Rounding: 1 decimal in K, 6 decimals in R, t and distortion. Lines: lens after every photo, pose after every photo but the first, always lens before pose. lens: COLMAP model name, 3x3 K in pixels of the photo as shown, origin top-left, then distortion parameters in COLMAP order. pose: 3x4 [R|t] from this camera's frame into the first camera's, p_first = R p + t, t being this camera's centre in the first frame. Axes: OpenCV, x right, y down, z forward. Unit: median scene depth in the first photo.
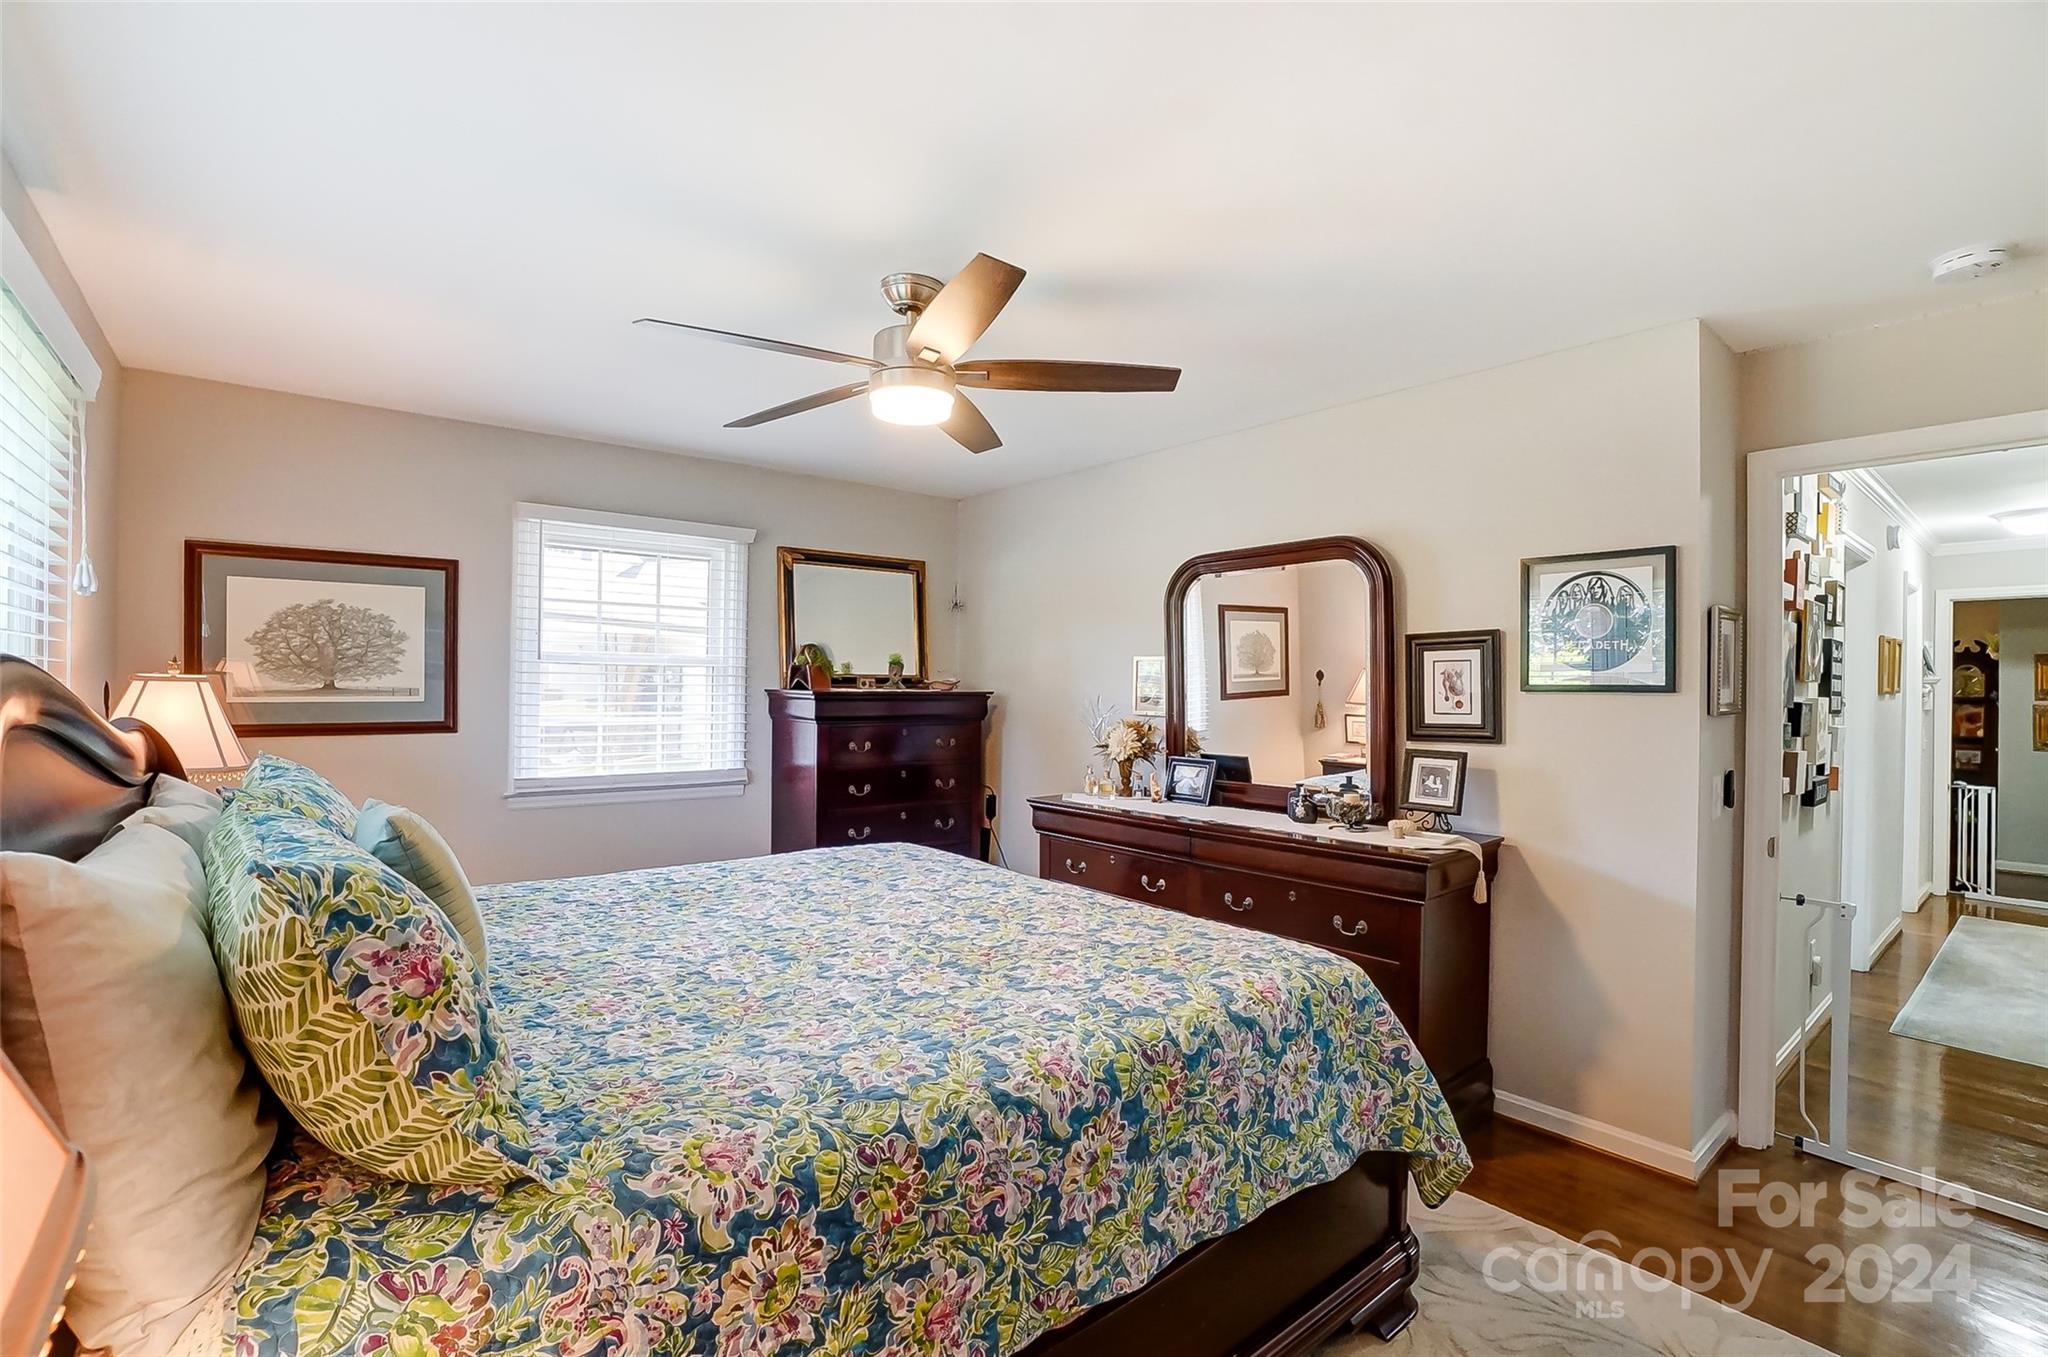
lens RADIAL K [[917.3, 0, 1017.1], [0, 917.3, 683.9], [0, 0, 1]] dist [-0.042620, 0.008967]
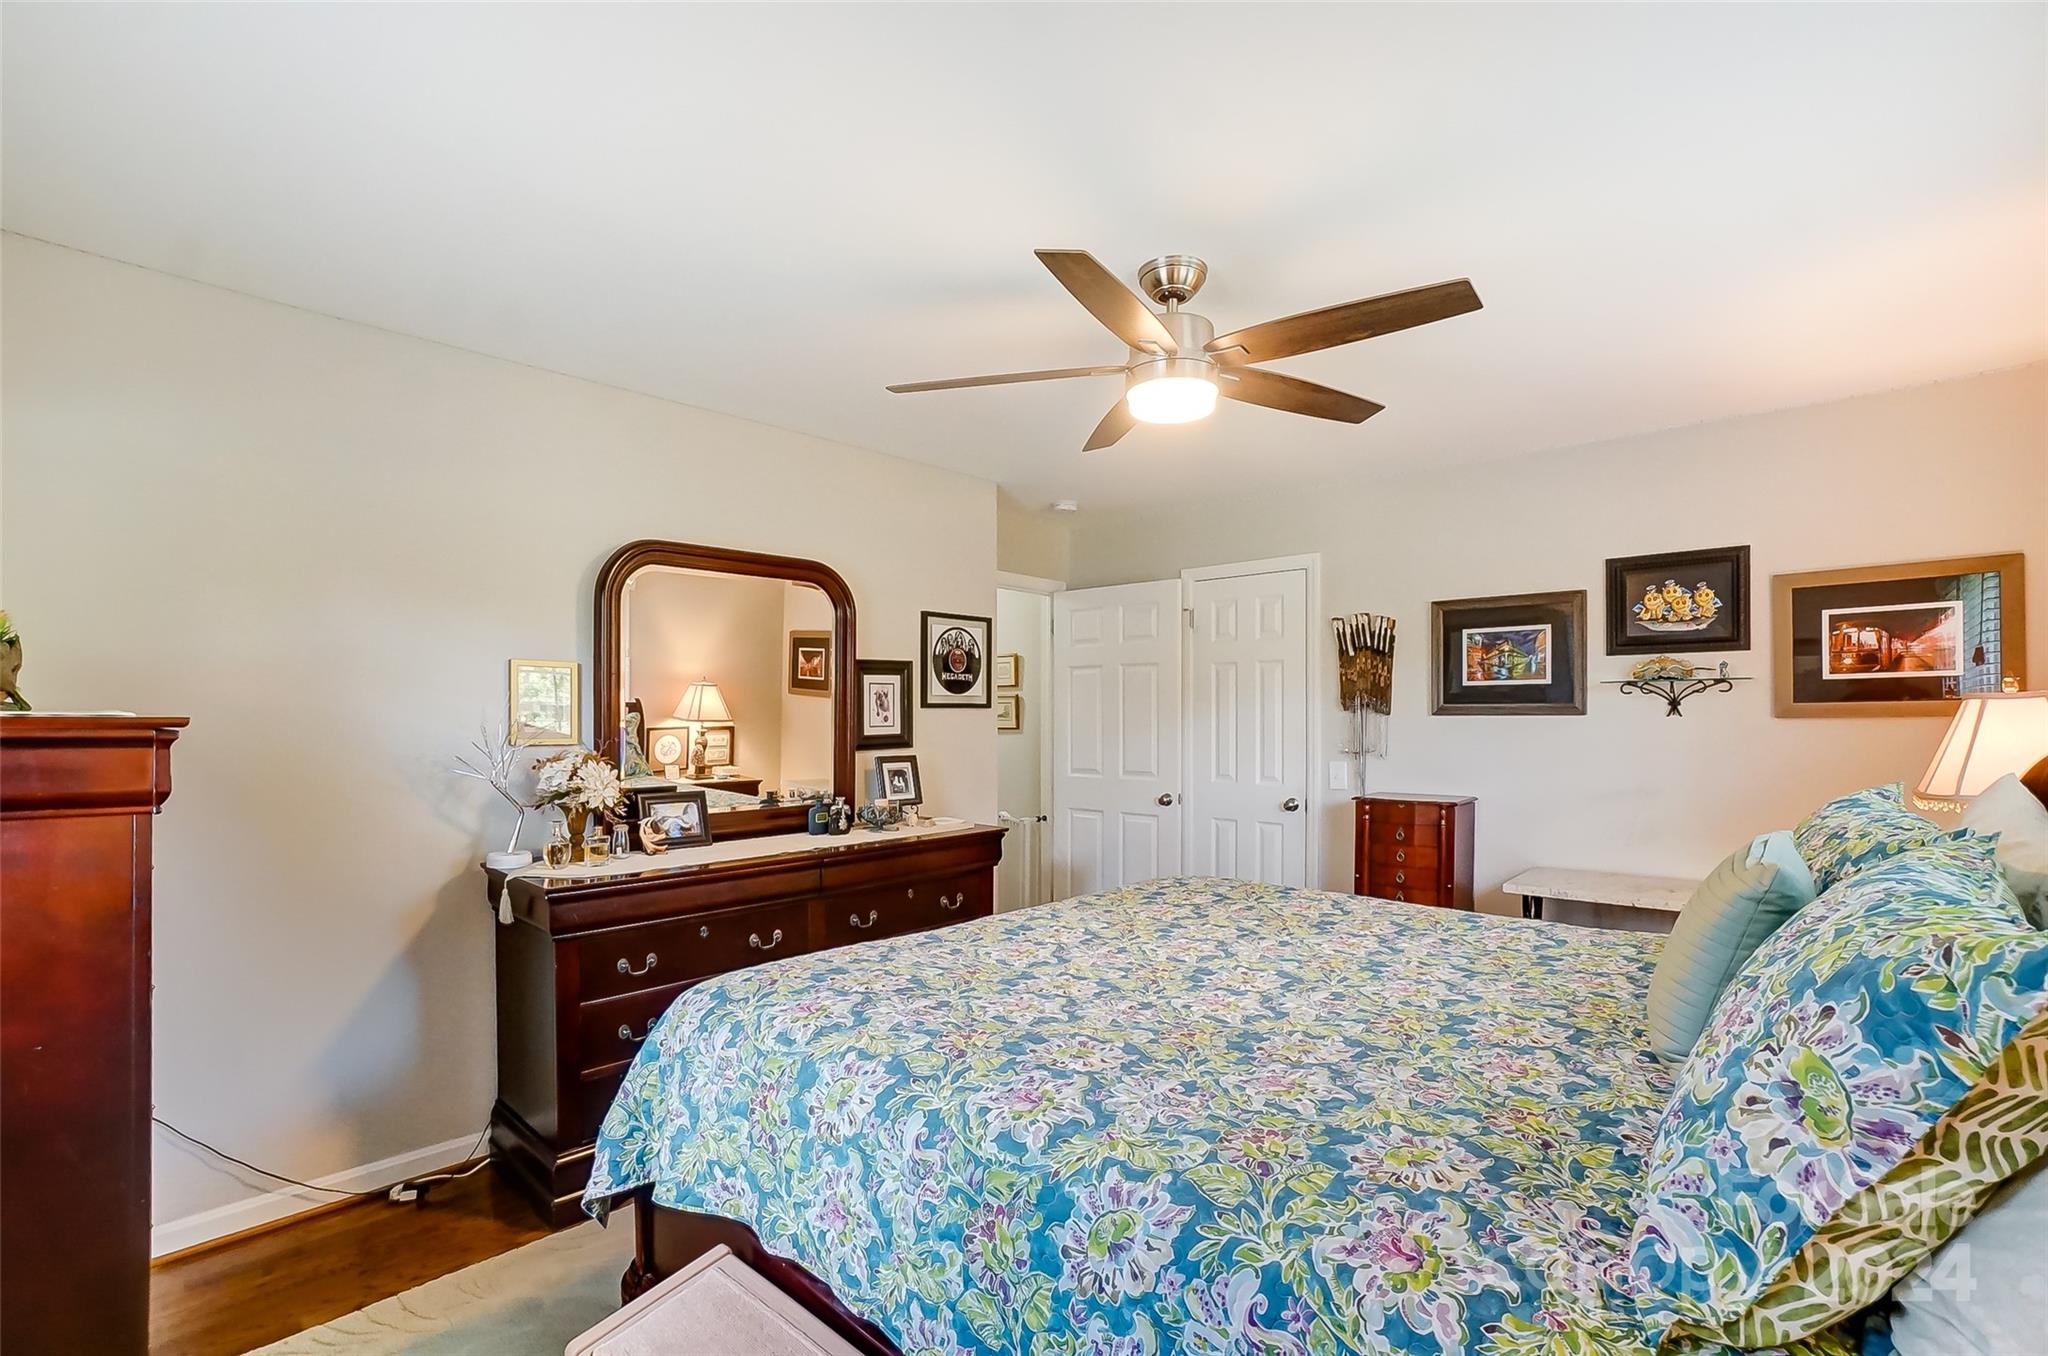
lens RADIAL K [[917.3, 0, 1018.8], [0, 917.3, 693.5], [0, 0, 1]] dist [-0.042620, 0.008967]
pose [[-0.106781, 0.010724, 0.994225, -0.781880], [-0.005178, 0.999922, -0.011342, 0.001373], [-0.994269, -0.006360, -0.106717, 0.953108]]
